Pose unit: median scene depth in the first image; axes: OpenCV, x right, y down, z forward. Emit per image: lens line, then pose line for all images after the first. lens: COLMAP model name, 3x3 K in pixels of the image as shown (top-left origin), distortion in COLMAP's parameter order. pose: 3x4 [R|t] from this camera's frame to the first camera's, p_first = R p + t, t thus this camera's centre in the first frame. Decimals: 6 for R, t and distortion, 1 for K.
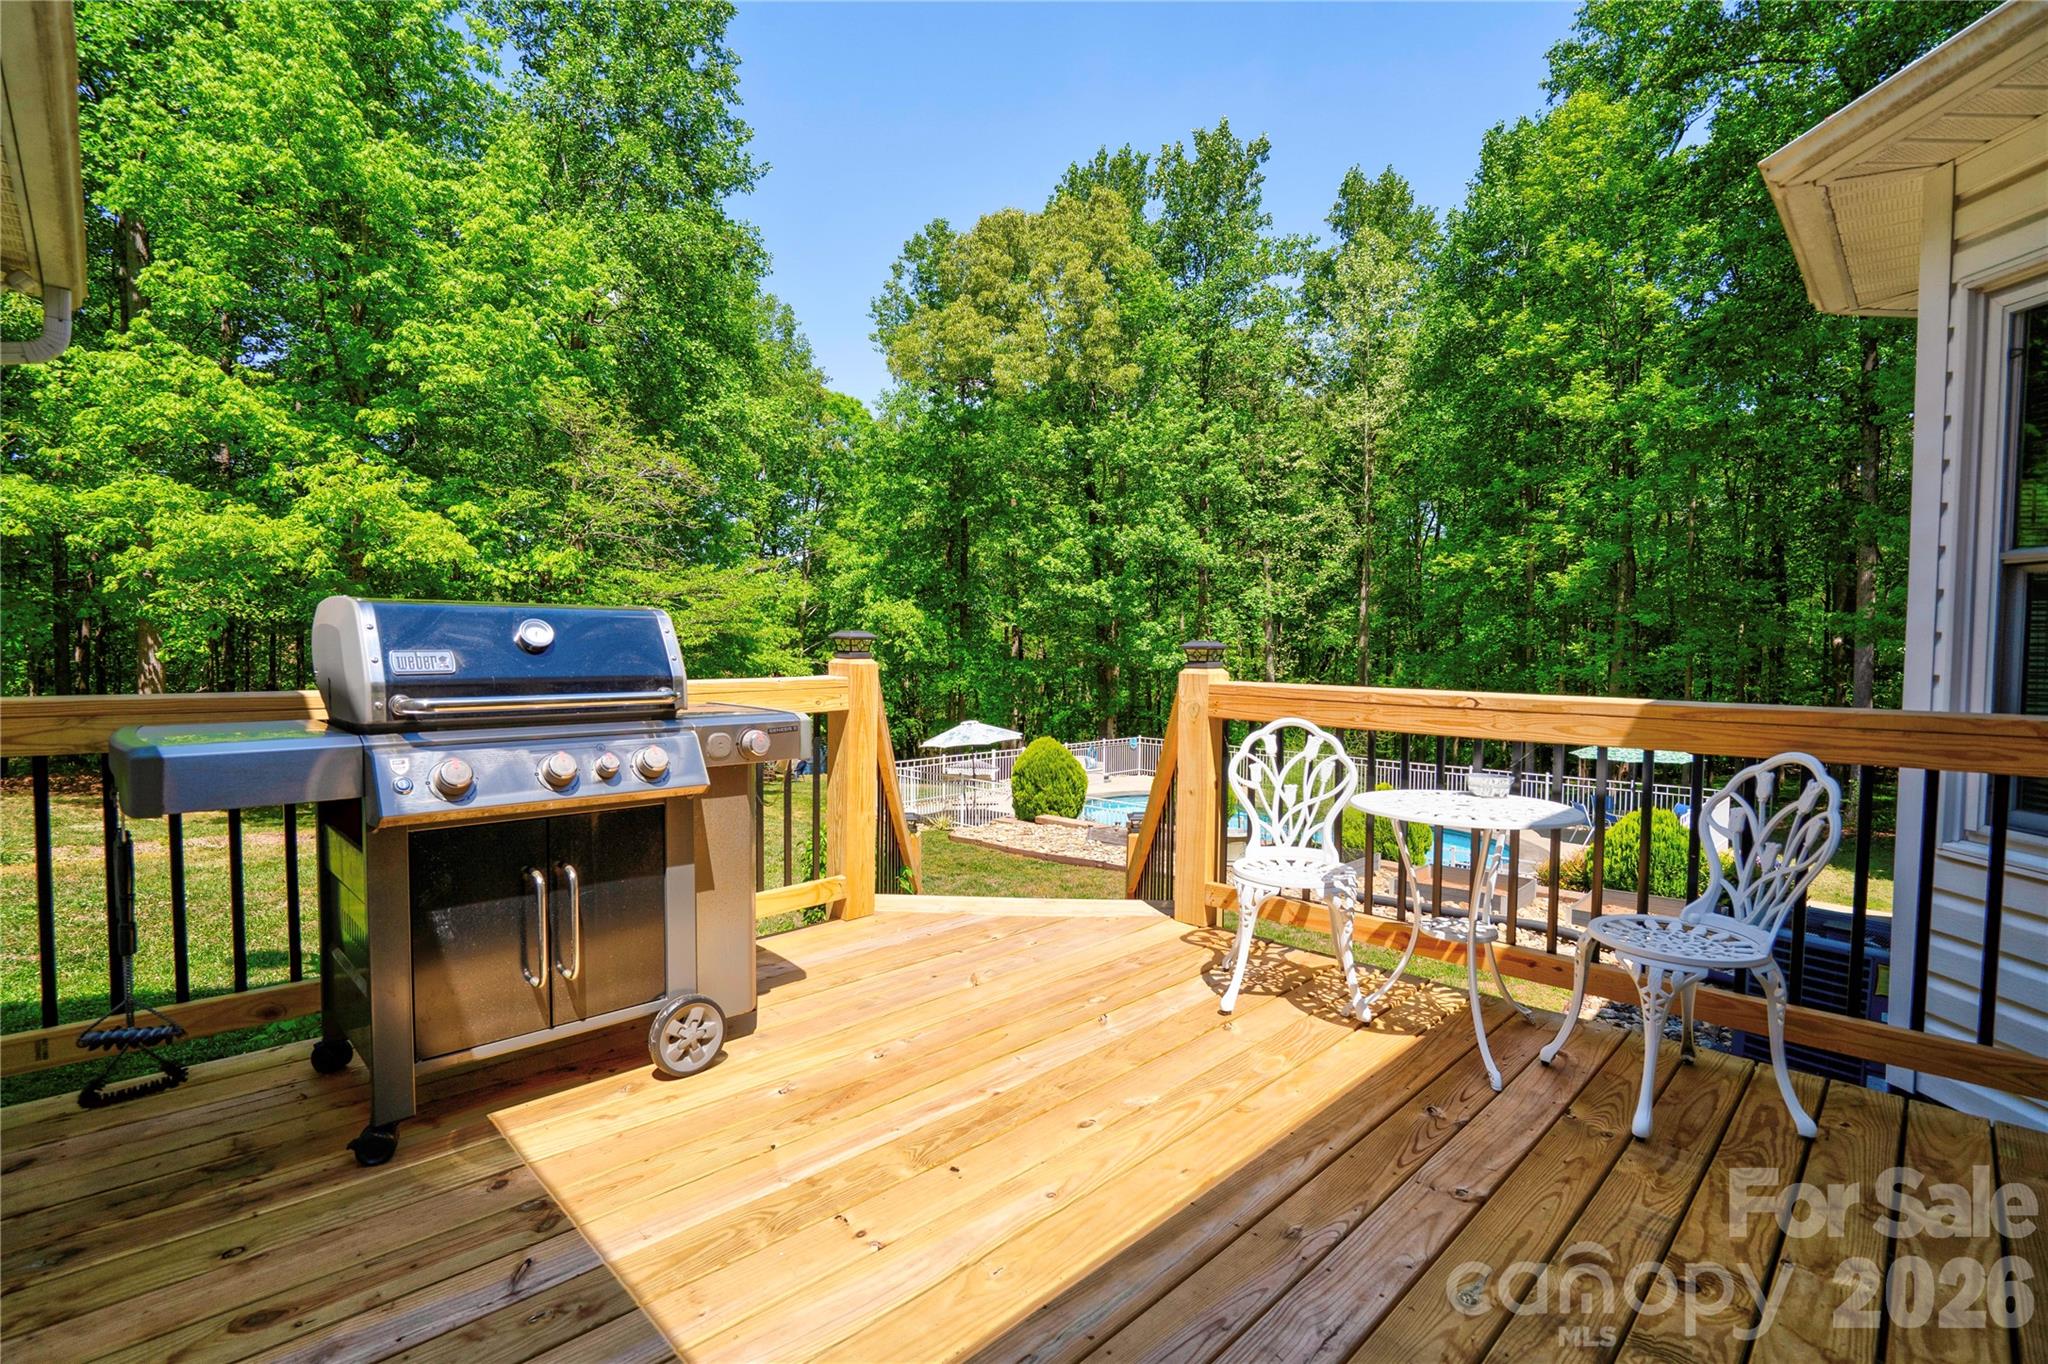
lens RADIAL K [[950.9, 0, 1022.4], [0, 950.9, 687.2], [0, 0, 1]] dist [-0.055812, 0.020882]
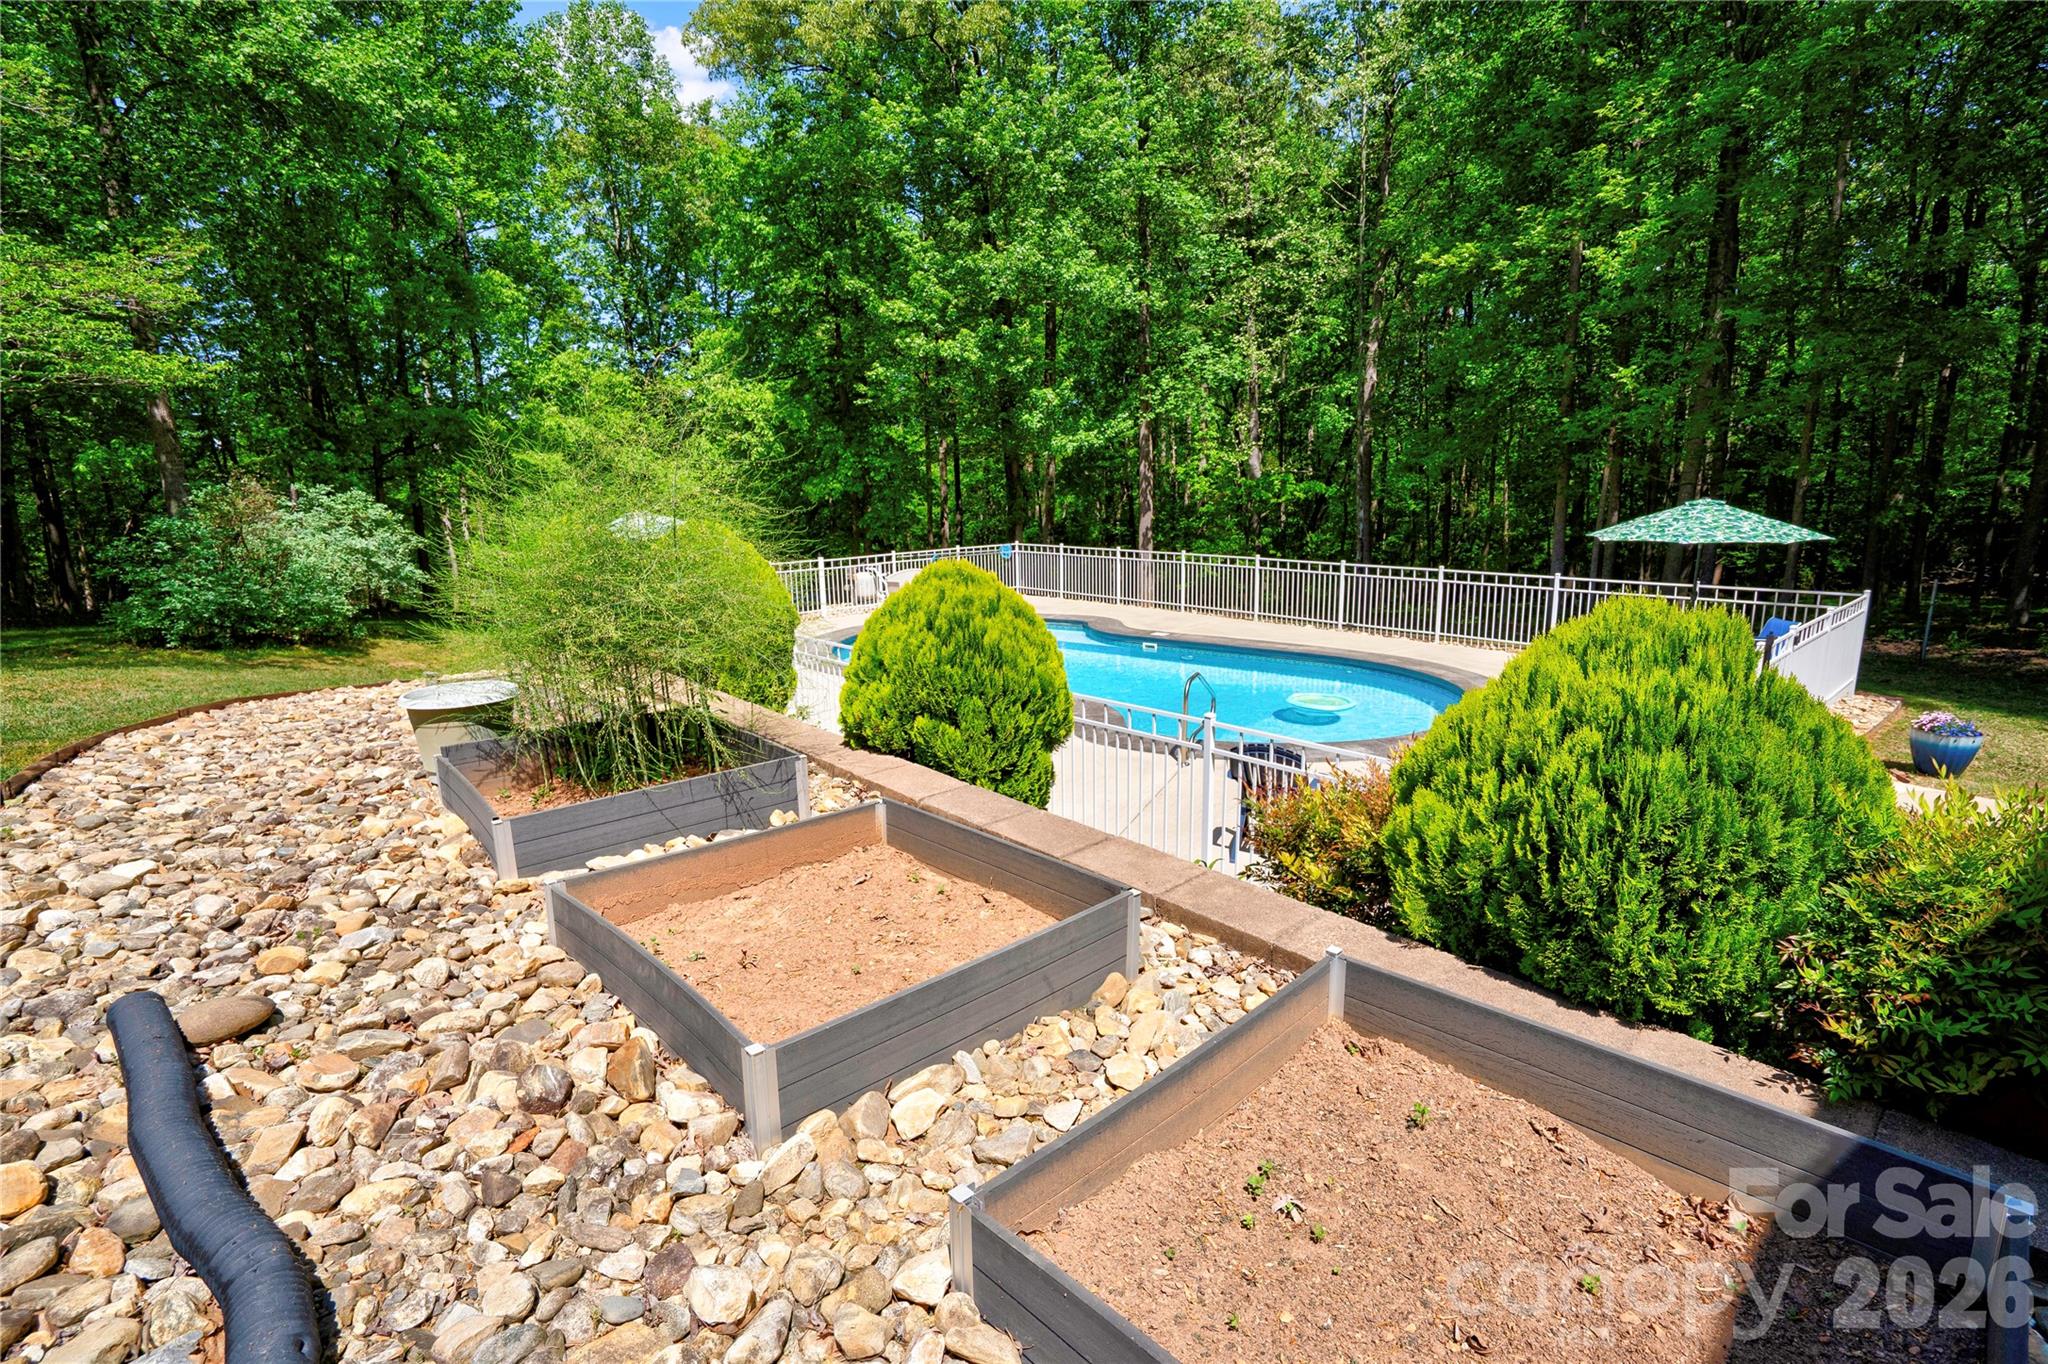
lens RADIAL K [[950.9, 0, 1022.4], [0, 950.9, 687.2], [0, 0, 1]] dist [-0.055812, 0.020882]
pose [[0.997299, -0.018204, -0.071164, 0.172740], [0.030230, 0.984674, 0.171765, 0.034413], [0.066946, -0.173452, 0.982564, 0.243242]]
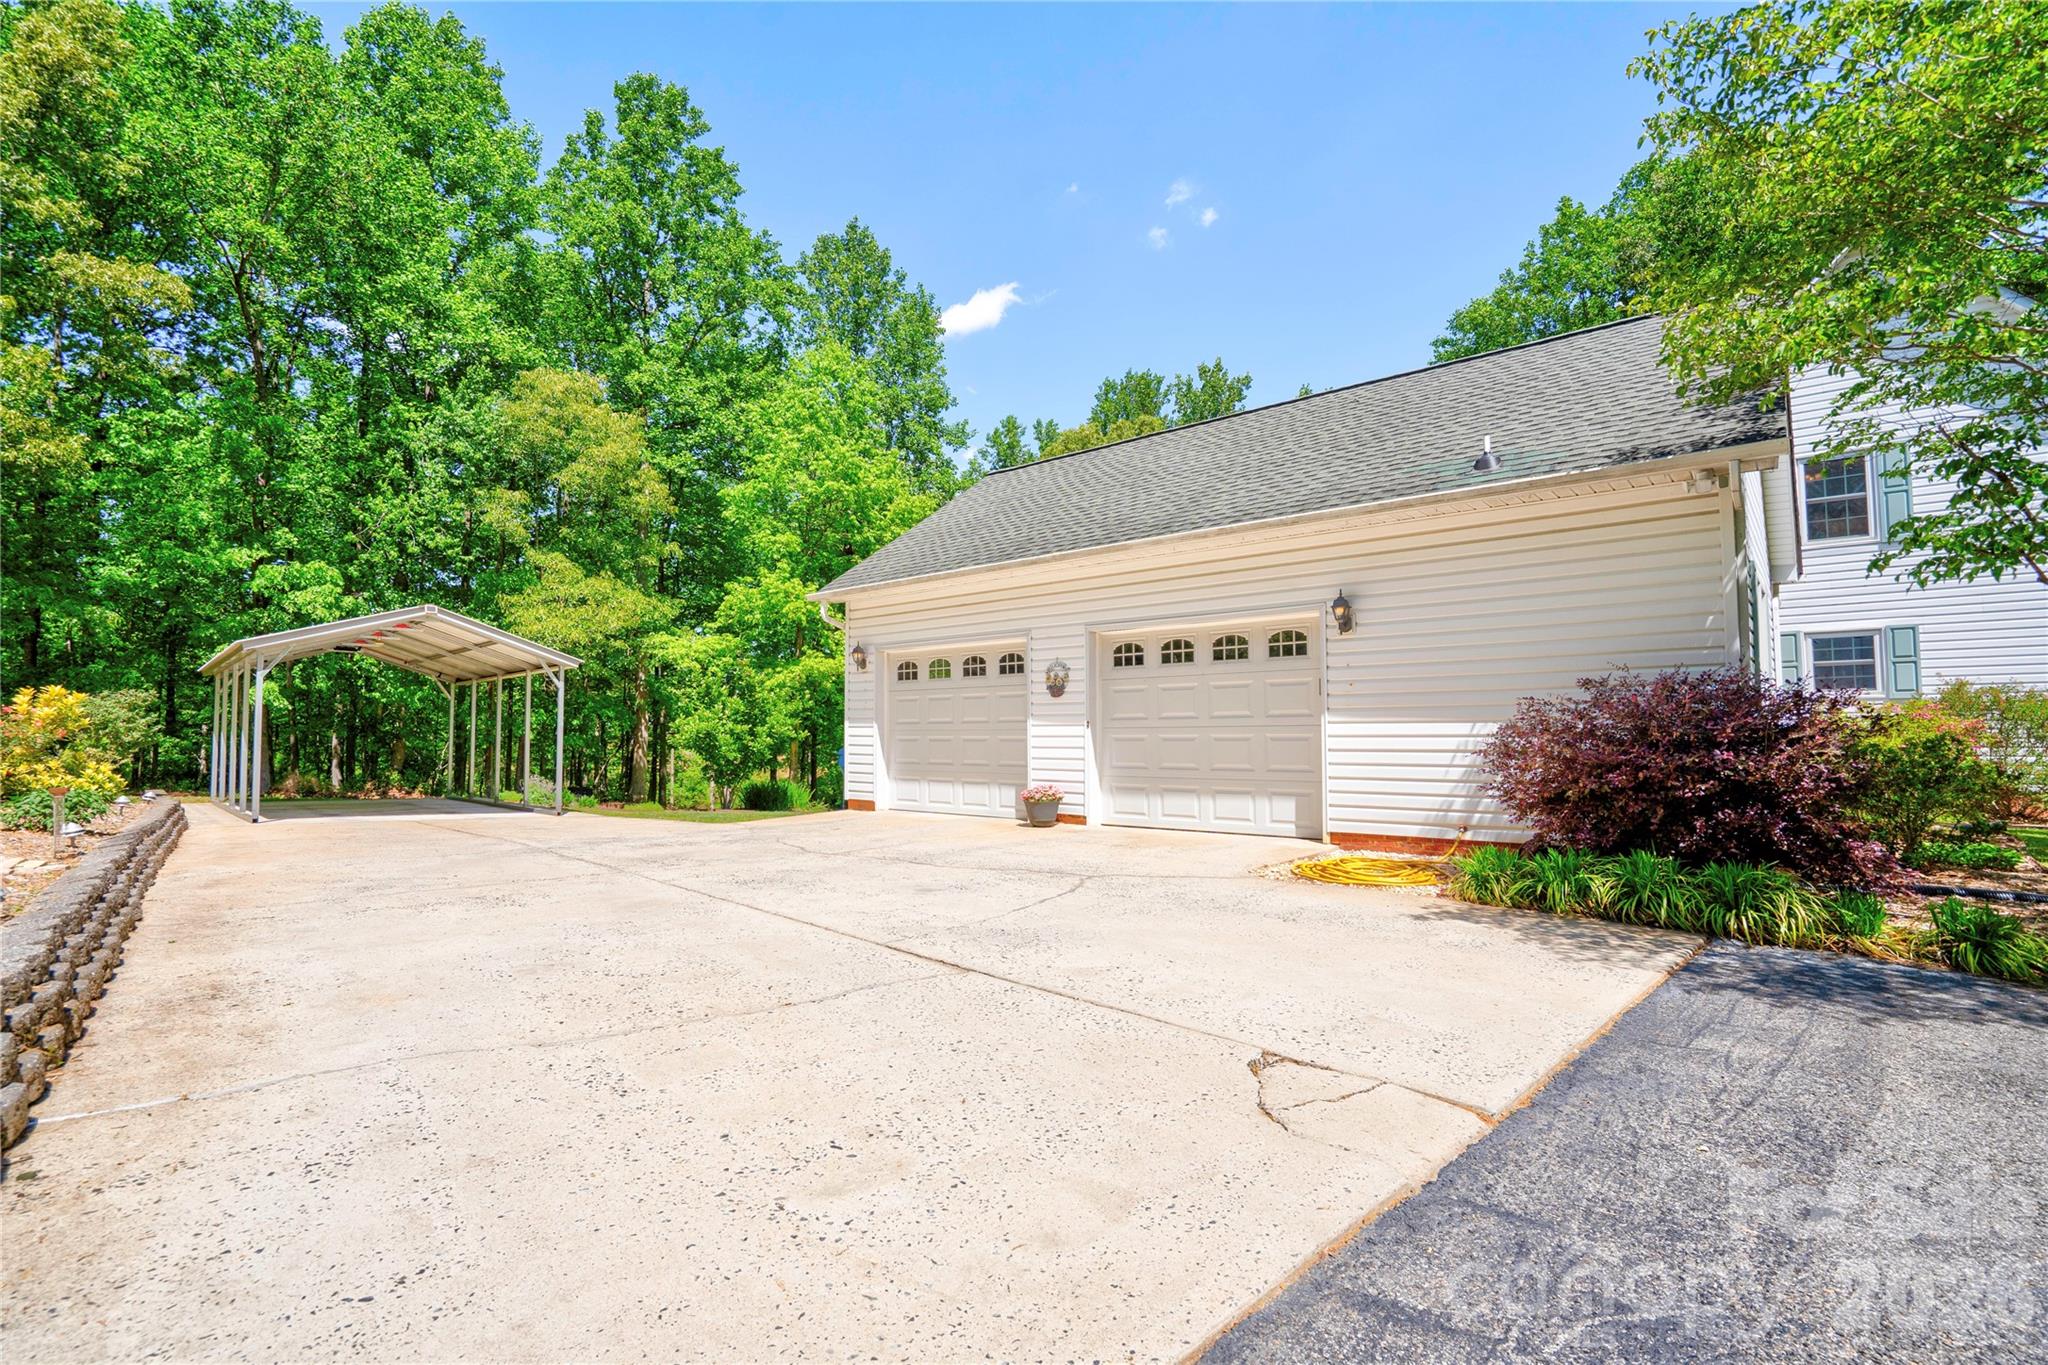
lens RADIAL K [[962.3, 0, 1024.0], [0, 962.3, 682.5], [0, 0, 1]] dist [-0.063027, 0.023060]
pose [[0.997715, -0.008748, 0.066997, -0.222436], [0.015298, 0.995080, -0.097889, 0.032879], [-0.065811, 0.098690, 0.992940, -0.467002]]
